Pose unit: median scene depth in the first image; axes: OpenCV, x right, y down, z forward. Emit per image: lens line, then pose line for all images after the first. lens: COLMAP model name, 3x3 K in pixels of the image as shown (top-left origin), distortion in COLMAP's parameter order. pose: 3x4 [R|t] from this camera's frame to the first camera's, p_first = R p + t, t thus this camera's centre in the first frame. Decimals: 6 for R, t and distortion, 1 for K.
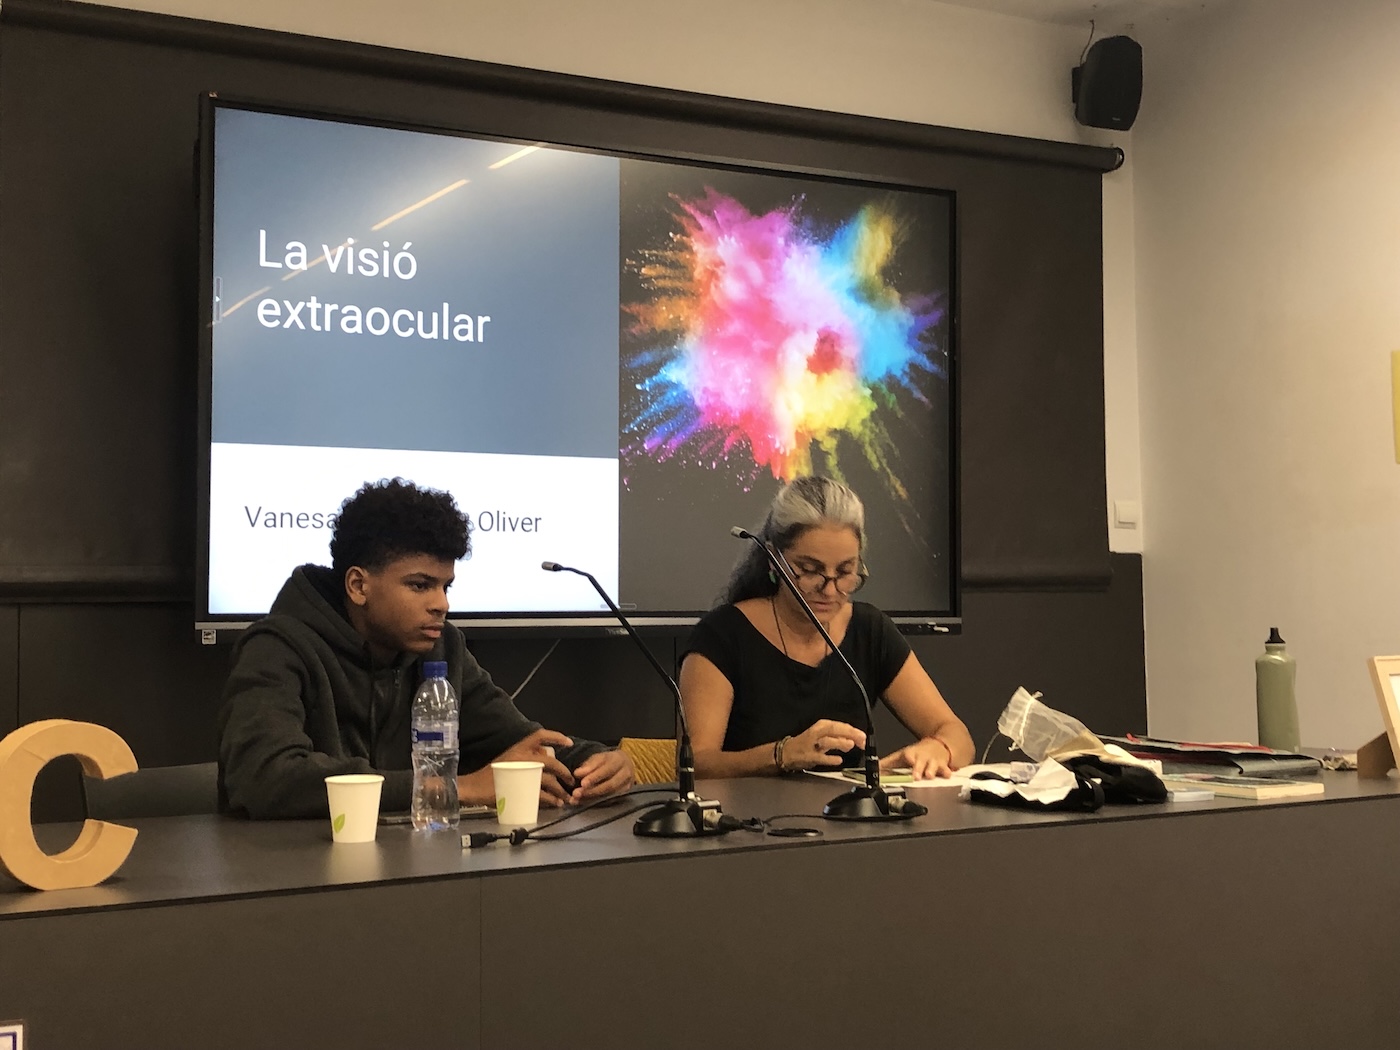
lens RADIAL K [[1898.0, 0, 674.6], [0, 1898.0, 490.5], [0, 0, 1]] dist [0.261174, -1.275117]
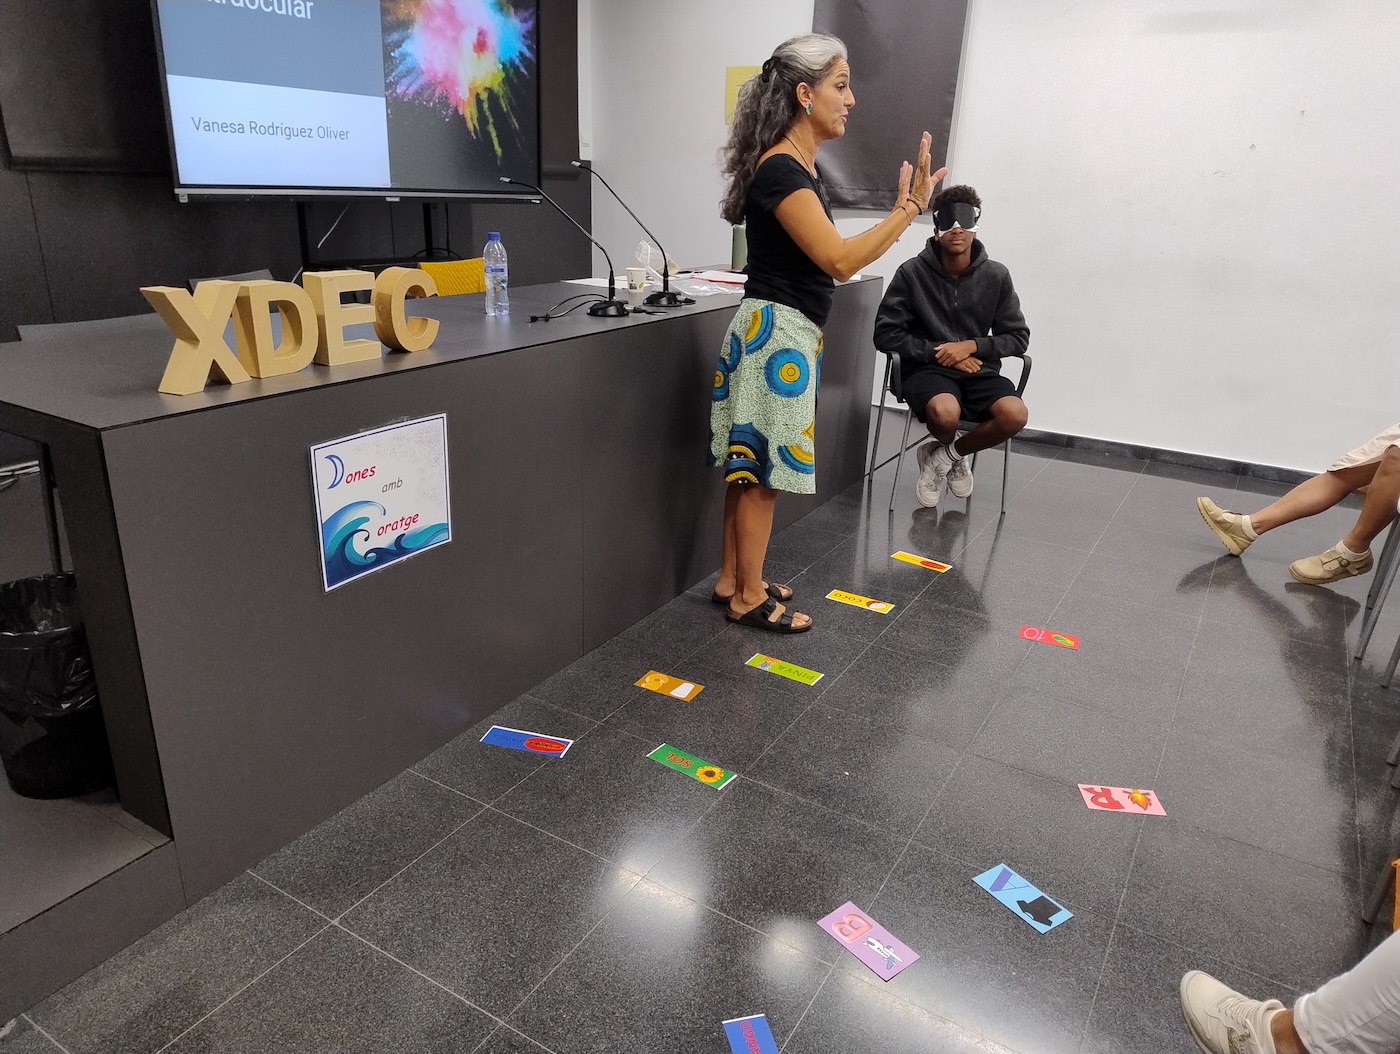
lens RADIAL K [[979.7, 0, 700.0], [0, 979.7, 527.0], [0, 0, 1]] dist [0.070996, -0.100457]
pose [[0.870418, -0.128648, 0.475207, -0.260742], [-0.072305, 0.921382, 0.381874, -0.021828], [-0.486974, -0.366750, 0.792686, -0.034654]]
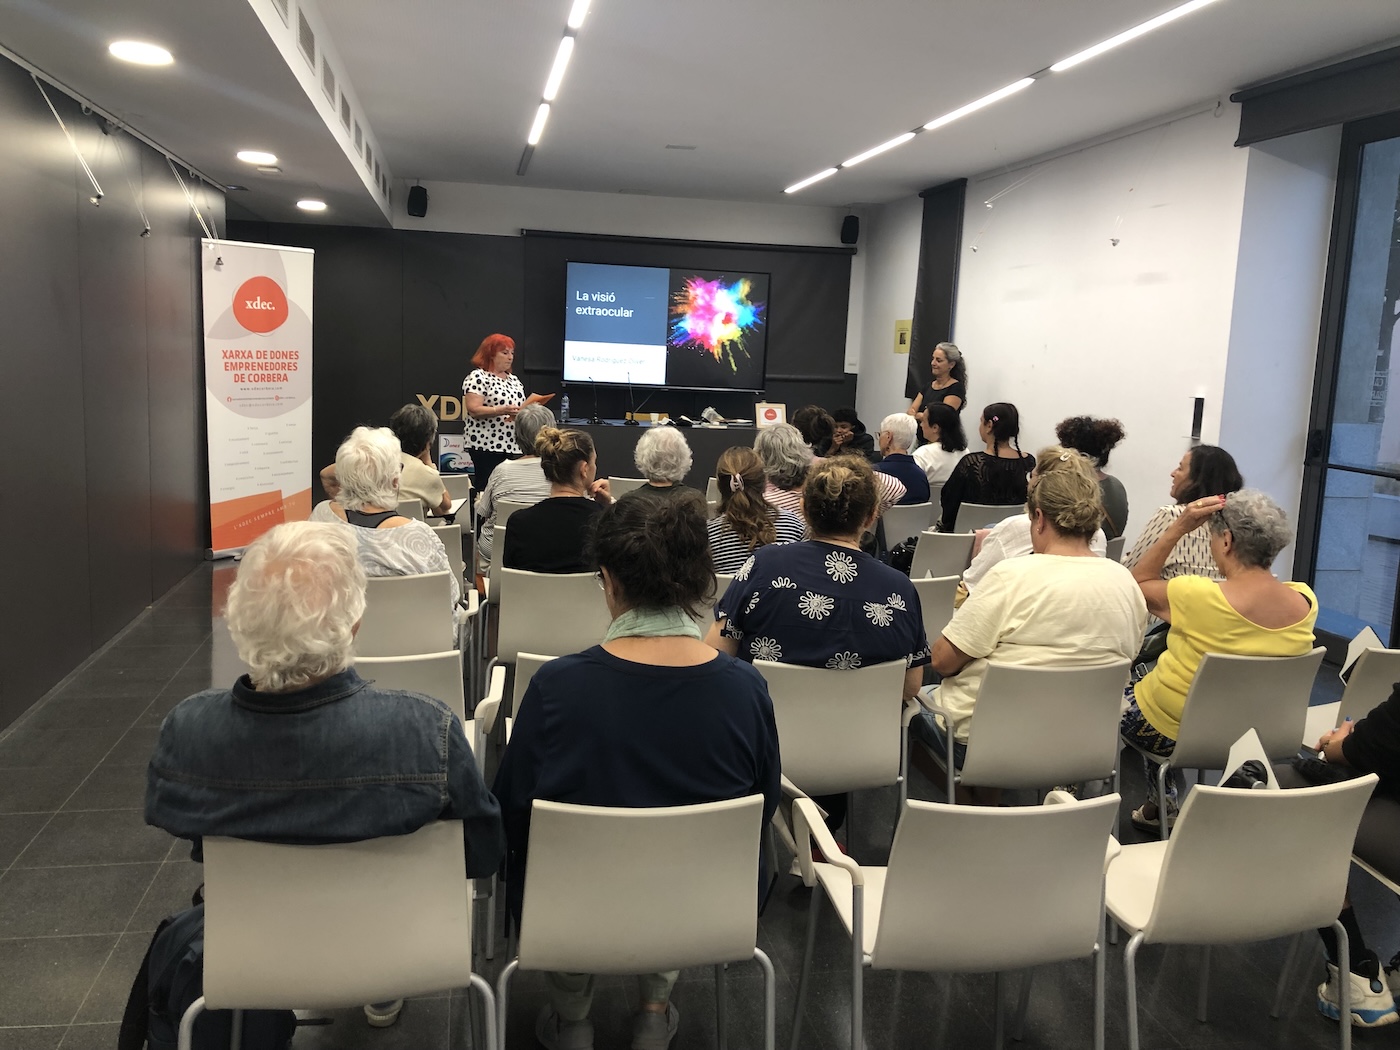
lens RADIAL K [[1170.3, 0, 700.0], [0, 1170.3, 525.0], [0, 0, 1]] dist [0.062633, -0.003422]
pose [[0.956218, 0.086368, -0.279621, 0.741203], [-0.029432, 0.978997, 0.201737, -0.144436], [0.291172, -0.184675, 0.938677, -1.329805]]
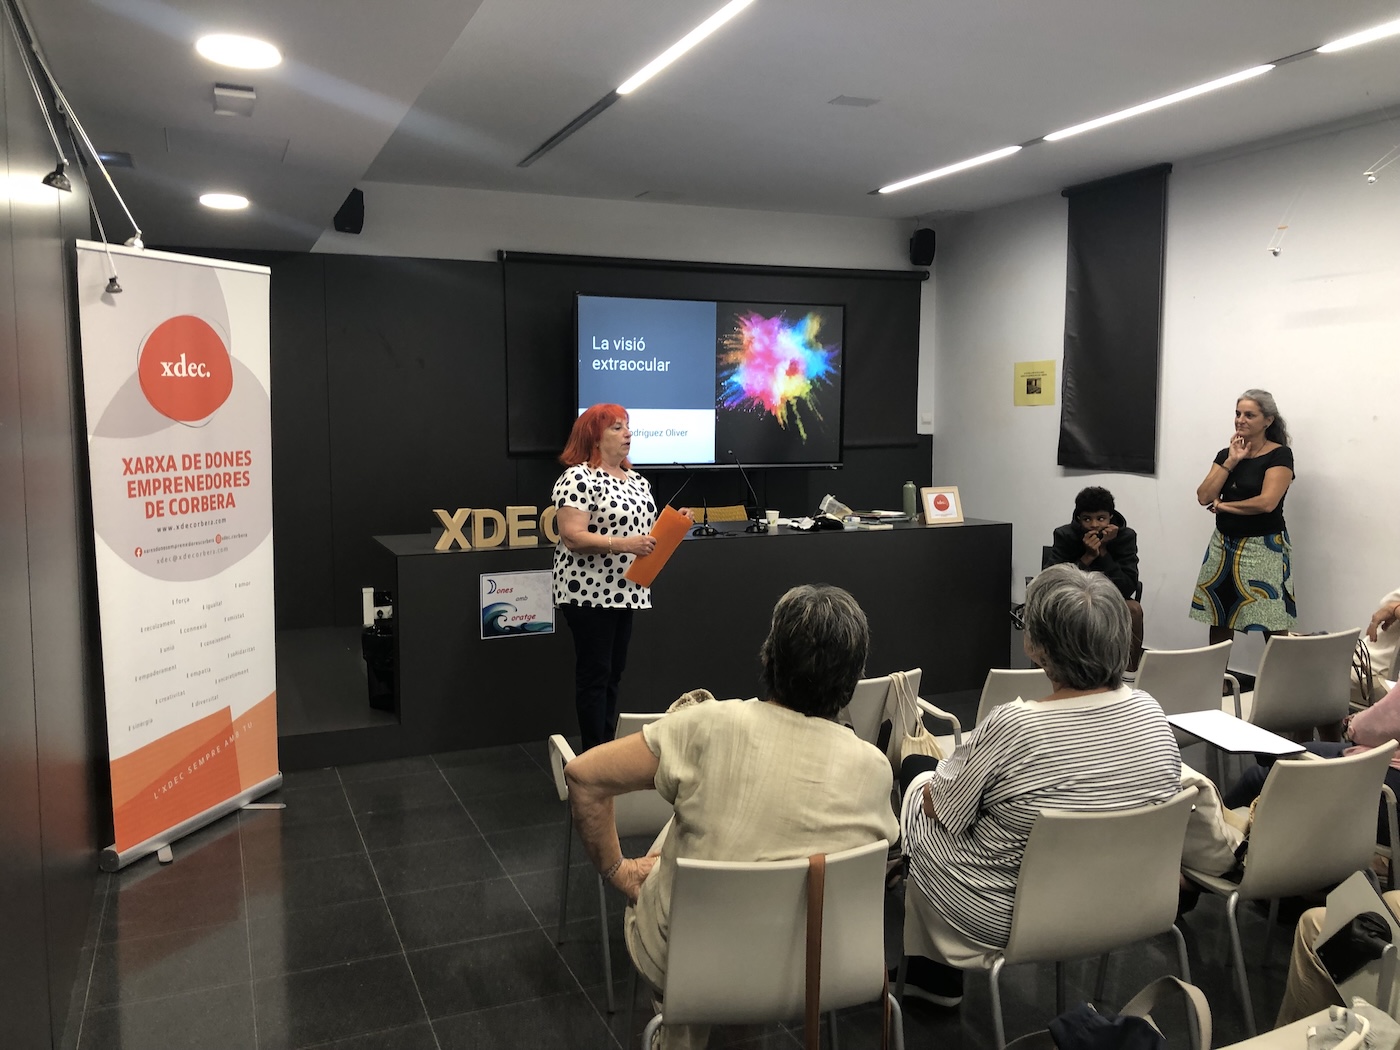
lens RADIAL K [[1118.8, 0, 651.8], [0, 1118.8, 530.3], [0, 0, 1]] dist [0.001818, 0.000106]
pose [[0.989163, 0.019805, -0.145479, 0.121812], [0.004135, 0.986709, 0.162446, -0.108650], [0.146763, -0.161287, 0.975934, -0.670266]]
